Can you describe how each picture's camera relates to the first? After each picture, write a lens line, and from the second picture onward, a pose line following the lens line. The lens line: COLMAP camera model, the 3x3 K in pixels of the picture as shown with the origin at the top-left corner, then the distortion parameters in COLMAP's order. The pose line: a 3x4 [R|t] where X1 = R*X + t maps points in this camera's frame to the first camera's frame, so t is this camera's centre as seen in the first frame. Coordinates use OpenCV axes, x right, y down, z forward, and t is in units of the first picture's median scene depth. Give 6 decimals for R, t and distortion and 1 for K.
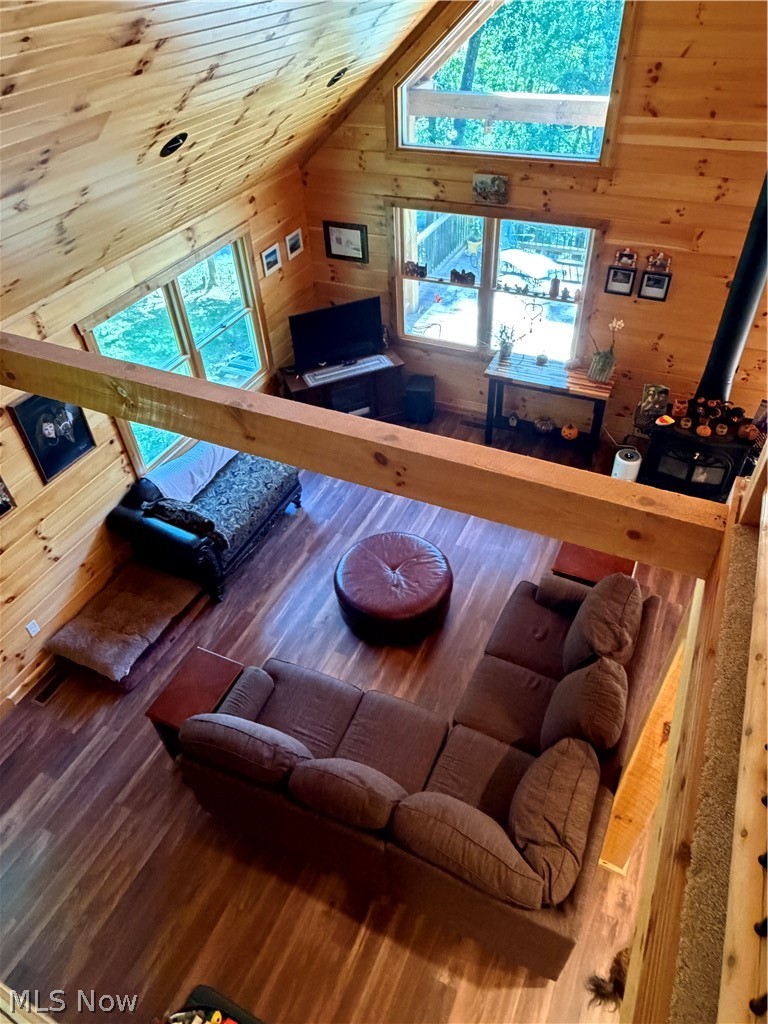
lens RADIAL K [[662.0, 0, 391.2], [0, 662.0, 517.0], [0, 0, 1]] dist [-0.025815, 0.029398]
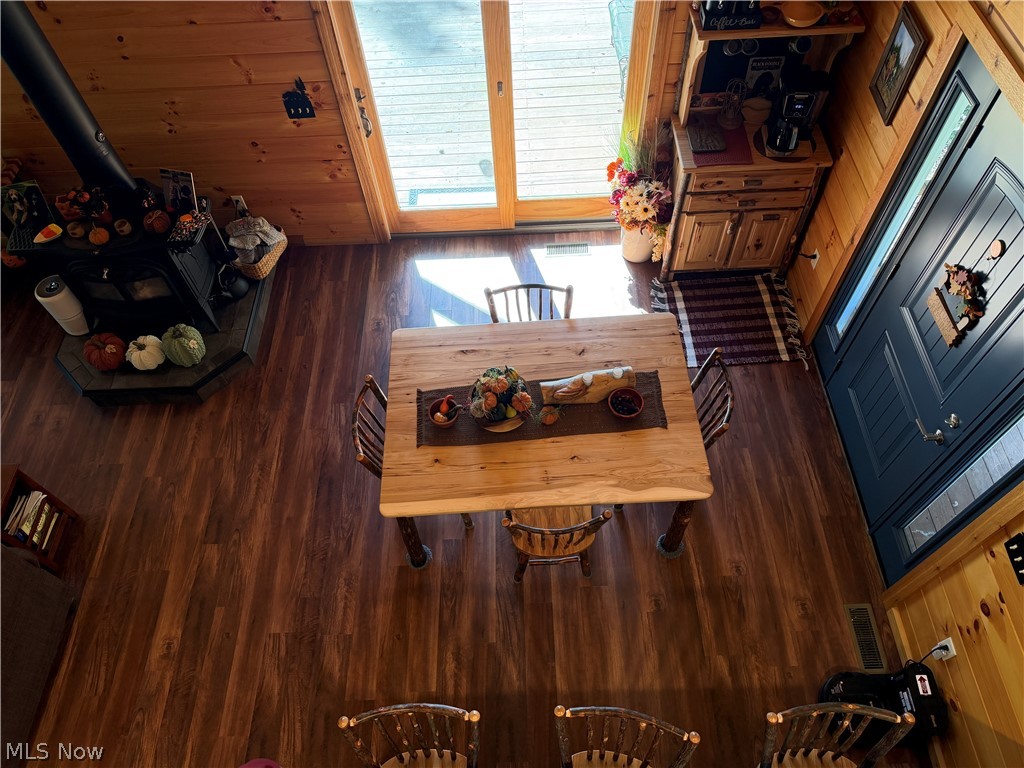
lens RADIAL K [[718.8, 0, 513.0], [0, 718.8, 387.5], [0, 0, 1]] dist [0.030307, -0.047776]
pose [[0.890978, -0.367444, 0.266725, 0.552256], [0.304922, 0.919487, 0.248125, -0.036344], [-0.336422, -0.139744, 0.931285, 0.114904]]
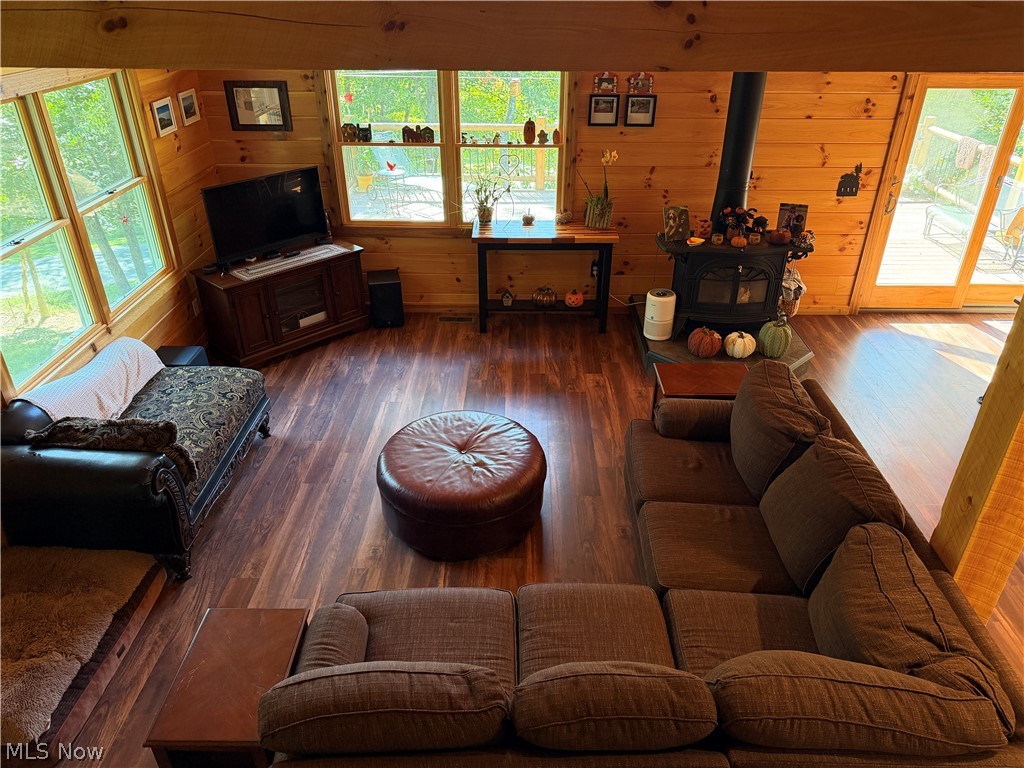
lens RADIAL K [[718.8, 0, 520.1], [0, 718.8, 387.3], [0, 0, 1]] dist [0.030307, -0.047776]
pose [[0.906310, -0.167297, 0.388091, -0.198216], [0.253547, 0.949929, -0.182616, 0.150341], [-0.338108, 0.263906, 0.903348, 0.239256]]
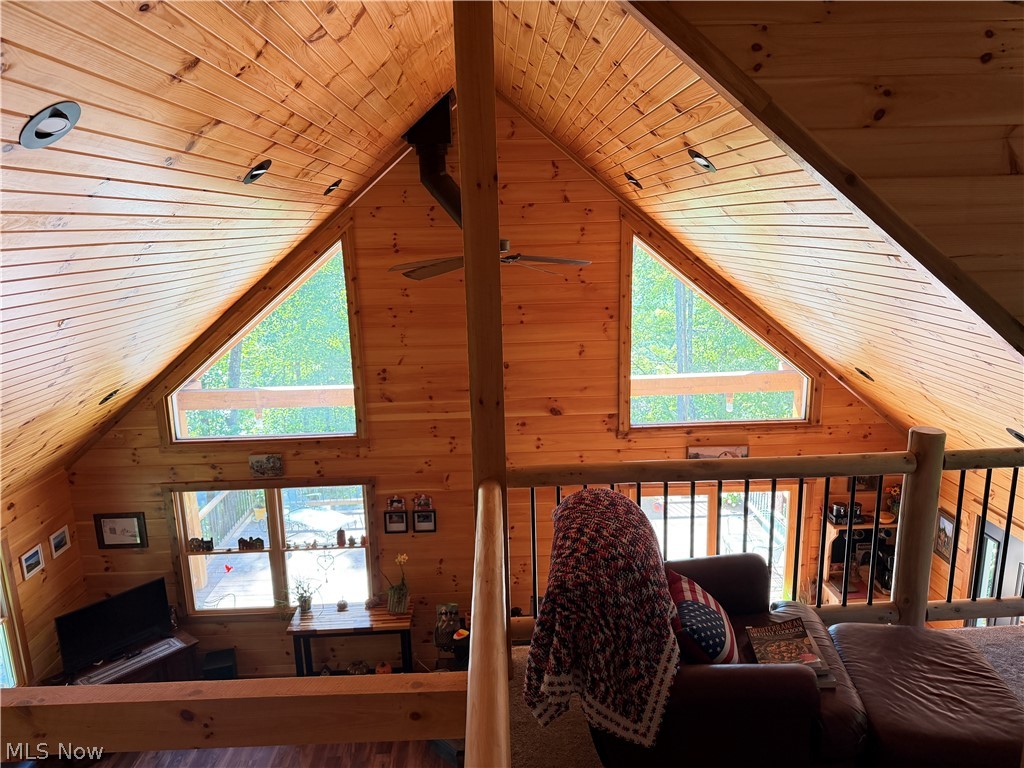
lens RADIAL K [[718.8, 0, 526.5], [0, 718.8, 380.3], [0, 0, 1]] dist [0.030307, -0.047776]
pose [[0.885989, -0.073324, 0.457872, -0.010457], [0.300634, 0.842611, -0.446795, 0.065095], [-0.353047, 0.533507, 0.768588, -0.184337]]
